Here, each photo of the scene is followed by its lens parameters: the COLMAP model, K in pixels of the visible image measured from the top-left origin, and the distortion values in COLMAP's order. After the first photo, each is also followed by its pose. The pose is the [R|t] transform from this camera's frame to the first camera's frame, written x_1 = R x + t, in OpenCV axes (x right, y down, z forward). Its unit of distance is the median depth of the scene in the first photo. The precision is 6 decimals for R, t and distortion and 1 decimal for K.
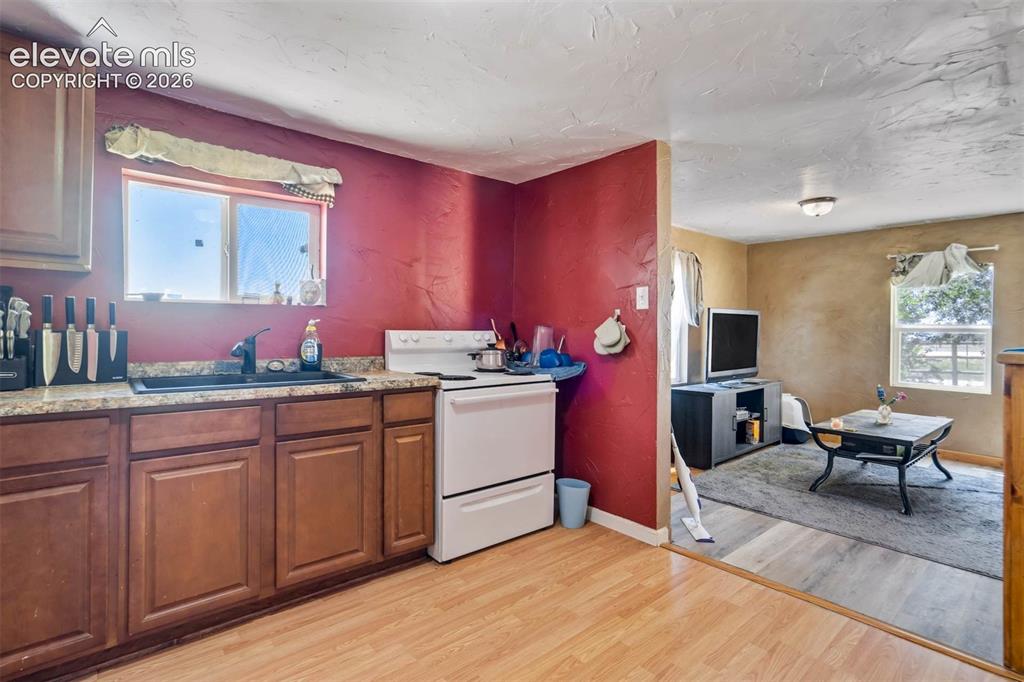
lens RADIAL K [[492.6, 0, 512.0], [0, 492.6, 333.5], [0, 0, 1]] dist [-0.002790, 0.001798]
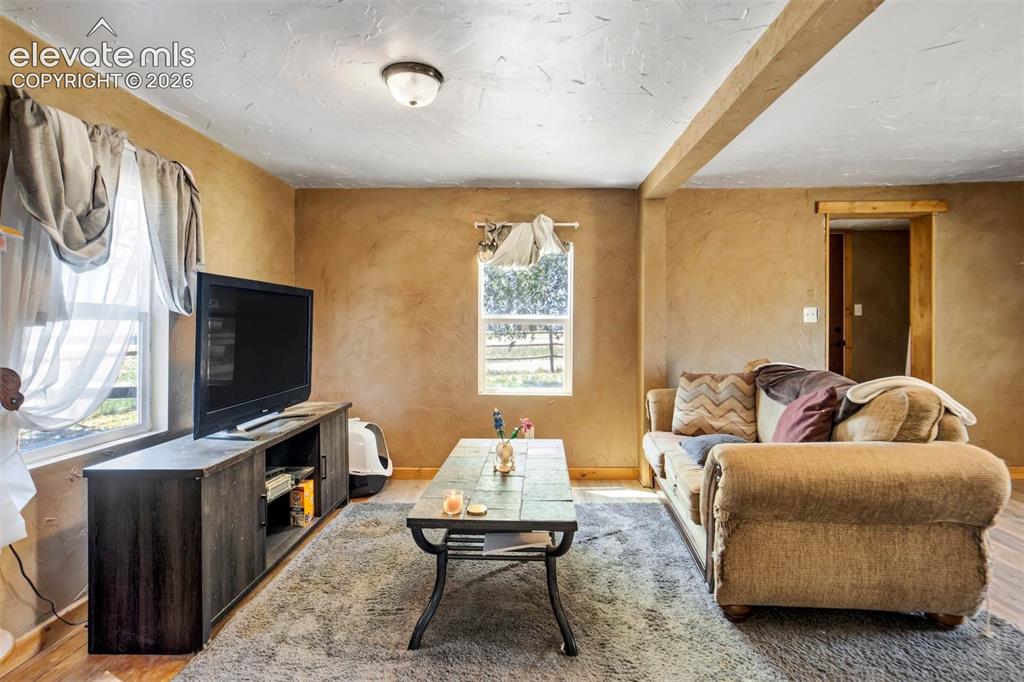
lens RADIAL K [[492.6, 0, 508.9], [0, 492.6, 323.2], [0, 0, 1]] dist [-0.002790, 0.001798]
pose [[0.671882, -0.004048, 0.740647, 0.238914], [0.011083, 0.999928, -0.004589, 0.000004], [-0.740575, 0.011292, 0.671879, 0.458615]]
